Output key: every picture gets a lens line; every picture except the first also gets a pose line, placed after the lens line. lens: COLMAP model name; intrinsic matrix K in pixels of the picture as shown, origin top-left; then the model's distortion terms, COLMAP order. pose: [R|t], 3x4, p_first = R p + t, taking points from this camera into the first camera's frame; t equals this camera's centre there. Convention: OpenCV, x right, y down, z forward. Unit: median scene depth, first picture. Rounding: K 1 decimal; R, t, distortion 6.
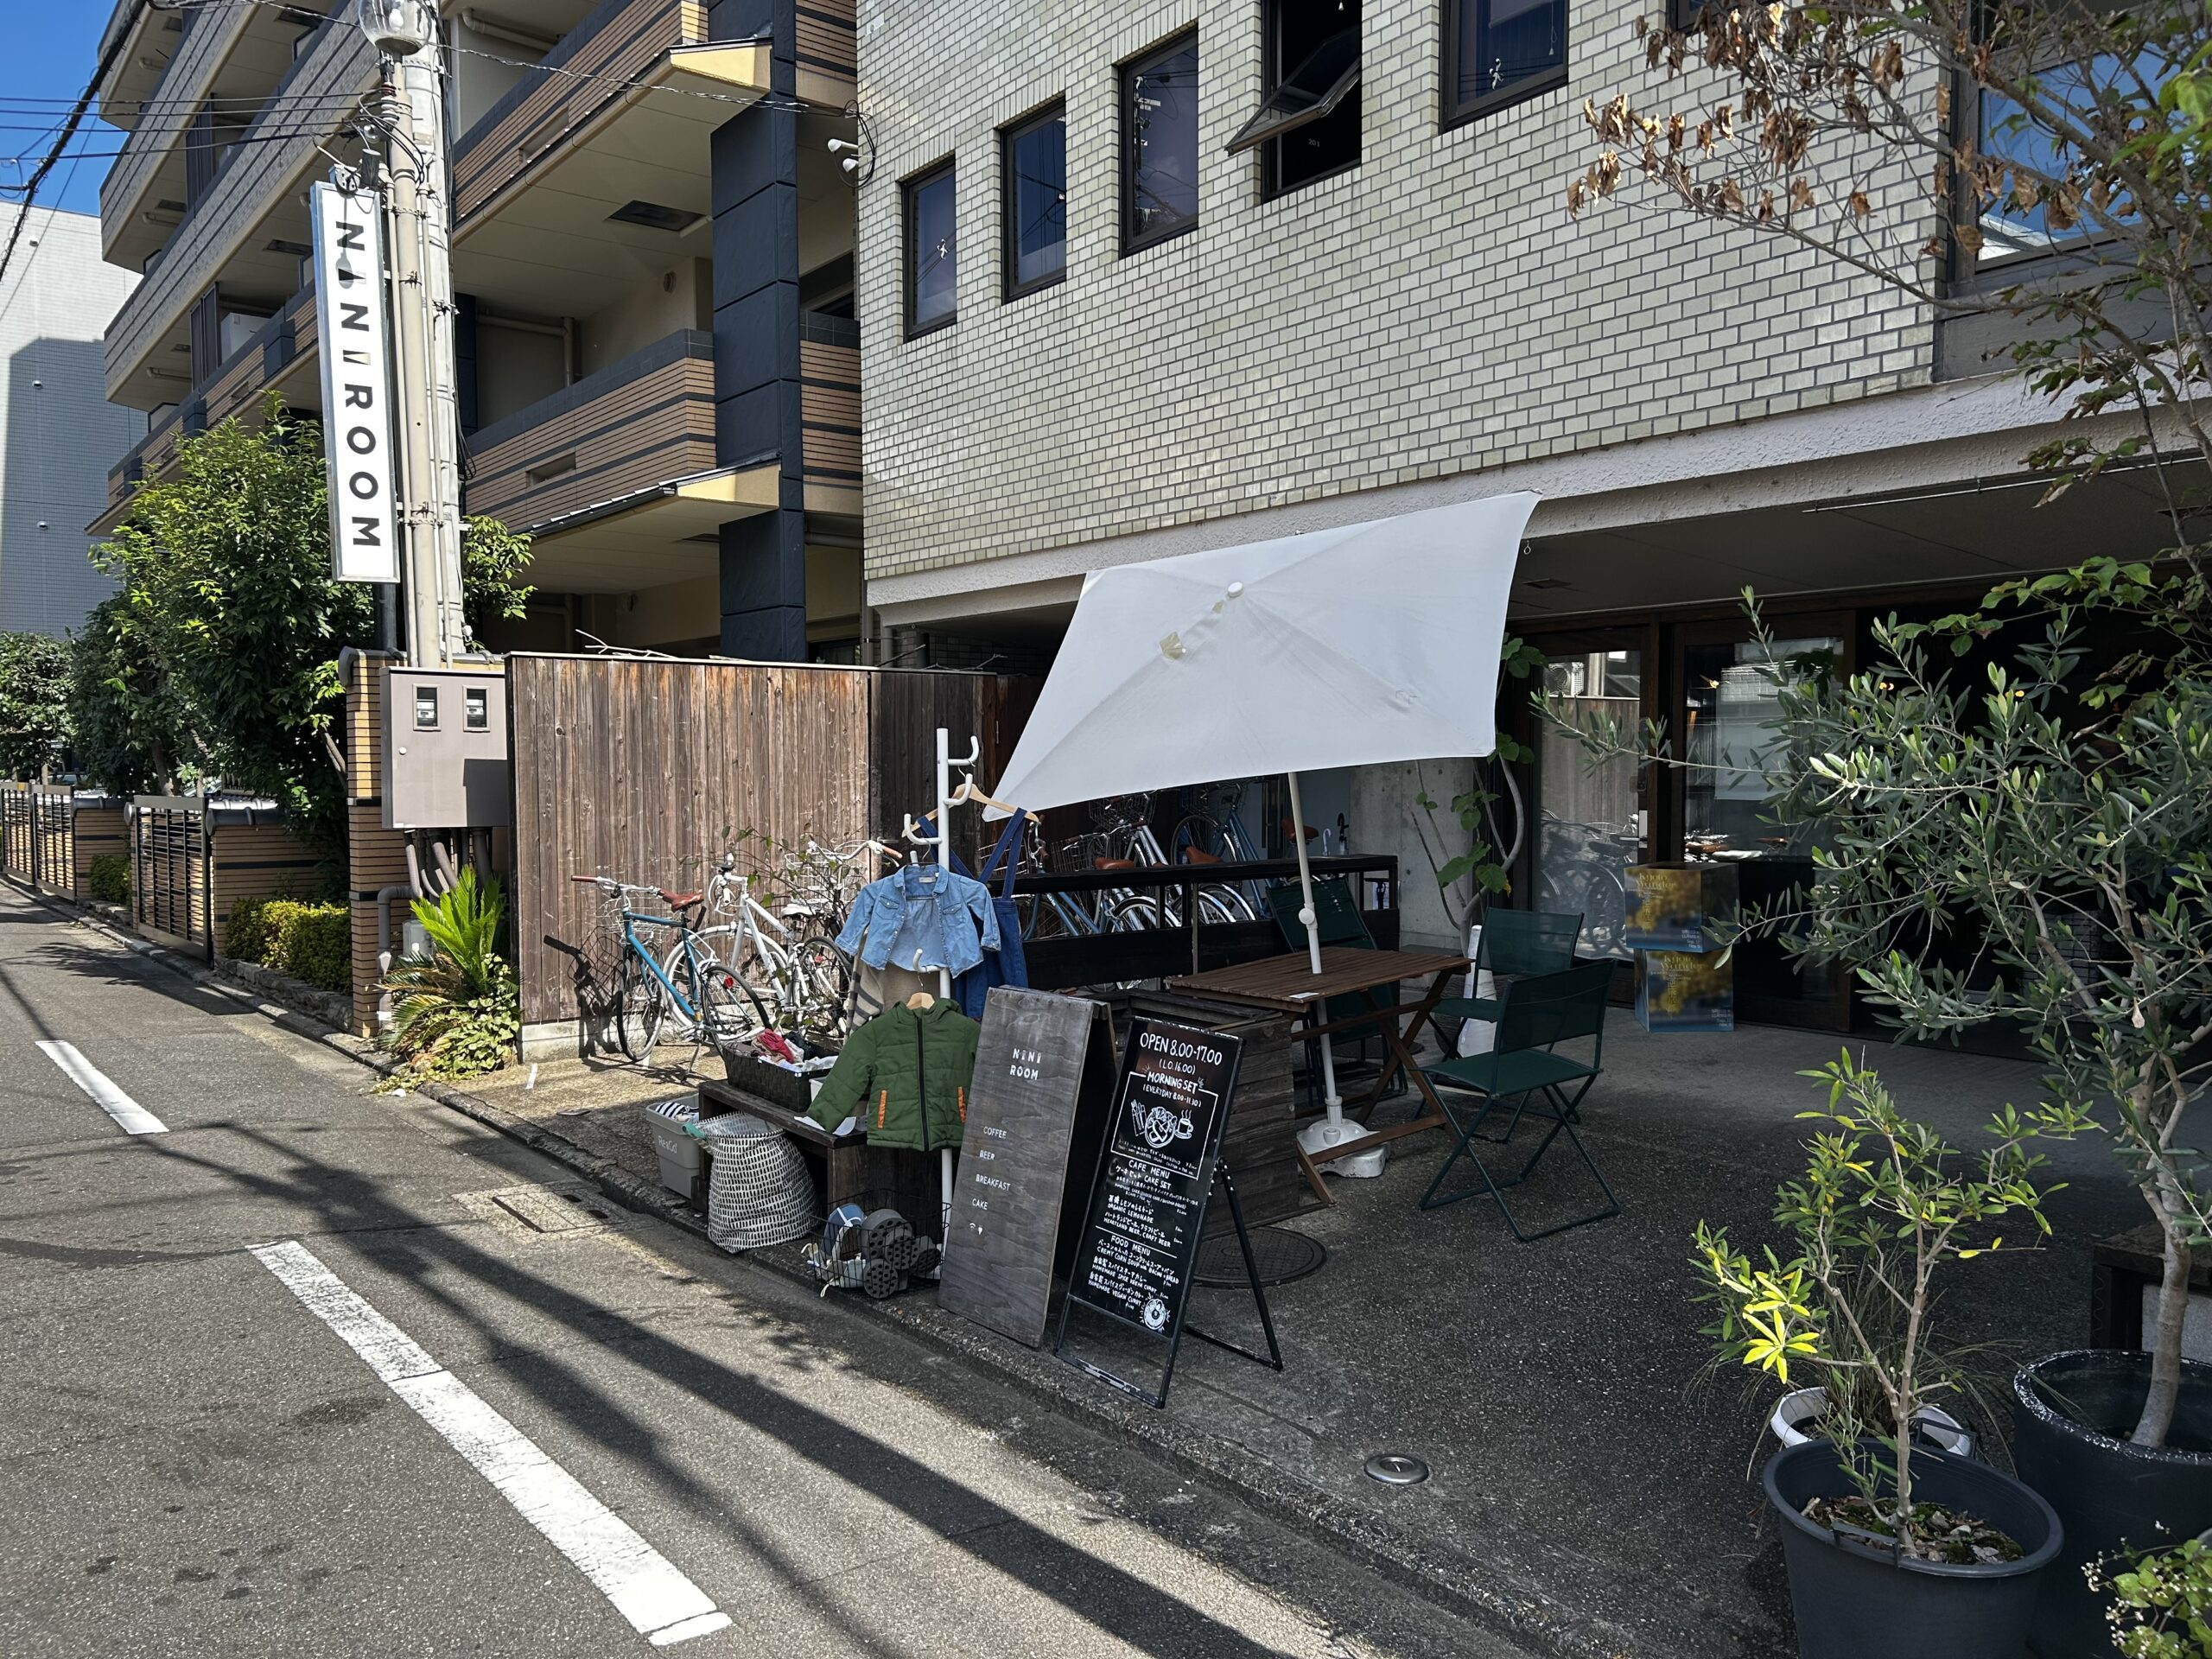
lens RADIAL K [[1614.9, 0, 1106.0], [0, 1614.9, 829.5], [0, 0, 1]] dist [0.025772, -0.003325]
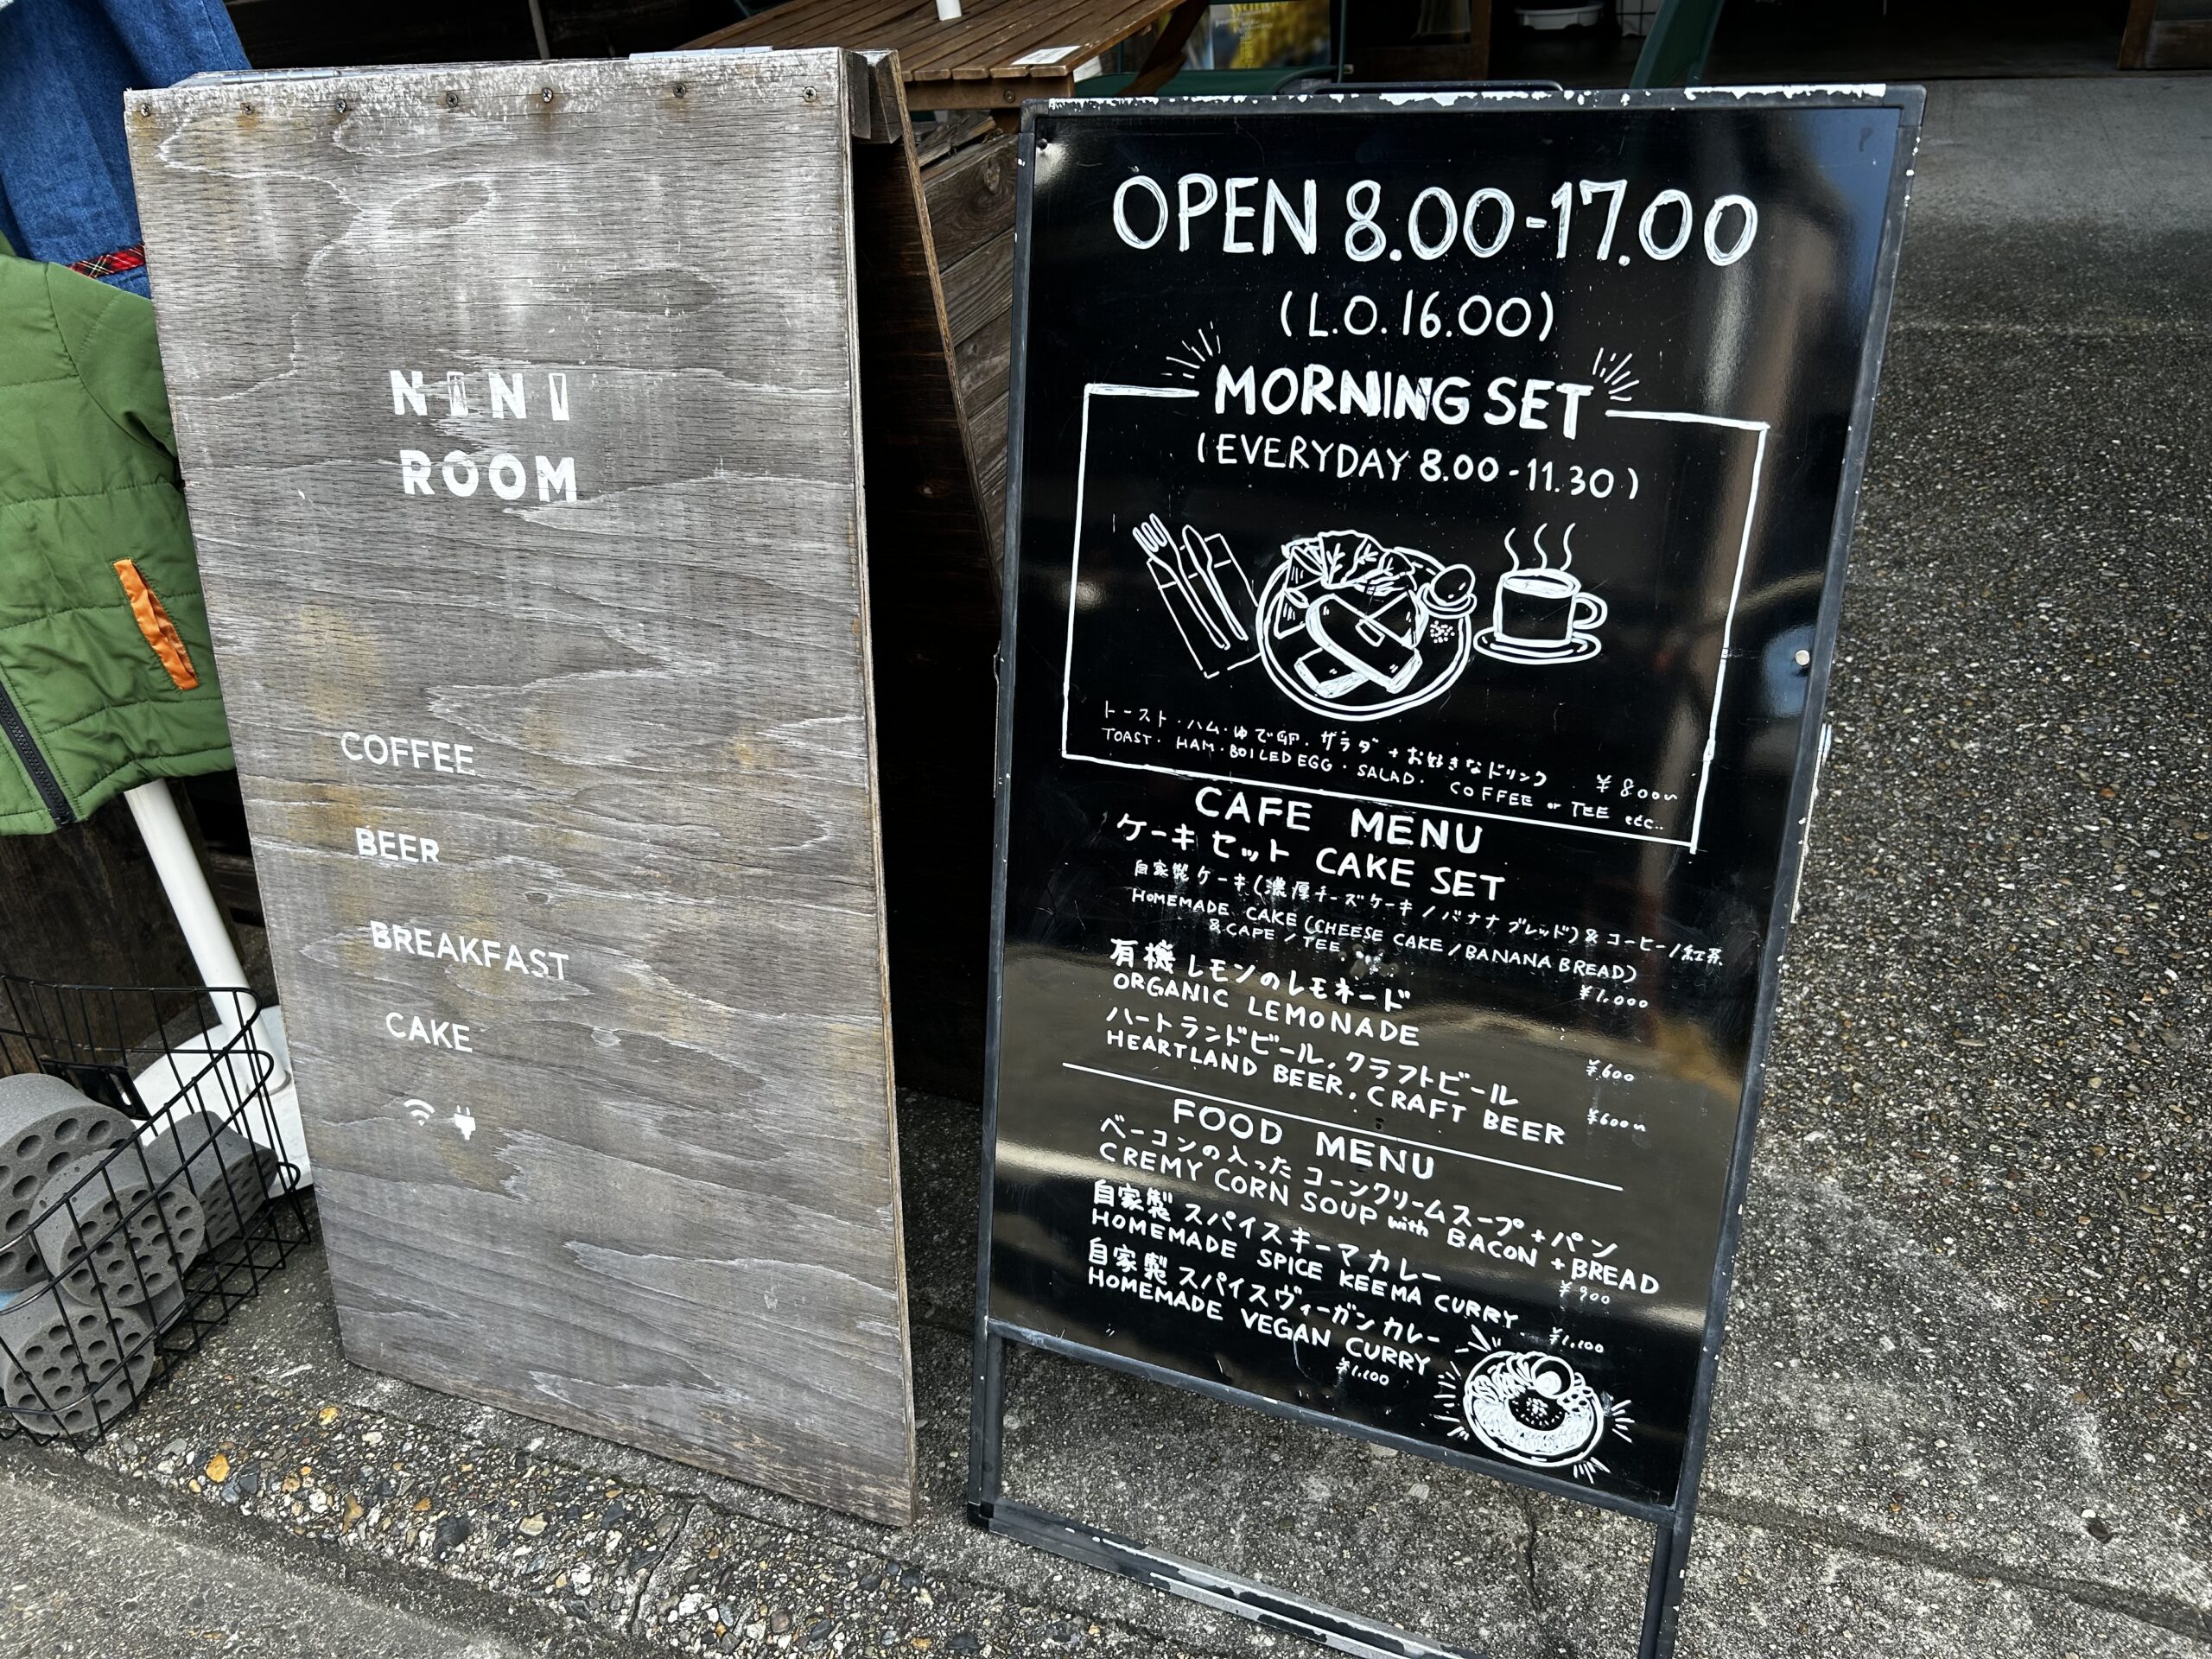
lens RADIAL K [[1614.9, 0, 1106.0], [0, 1614.9, 829.5], [0, 0, 1]] dist [0.025772, -0.003325]
pose [[0.857507, -0.300877, 0.417319, -0.090887], [0.079699, 0.879054, 0.470013, 0.104751], [-0.508262, -0.369780, 0.777774, 0.835603]]
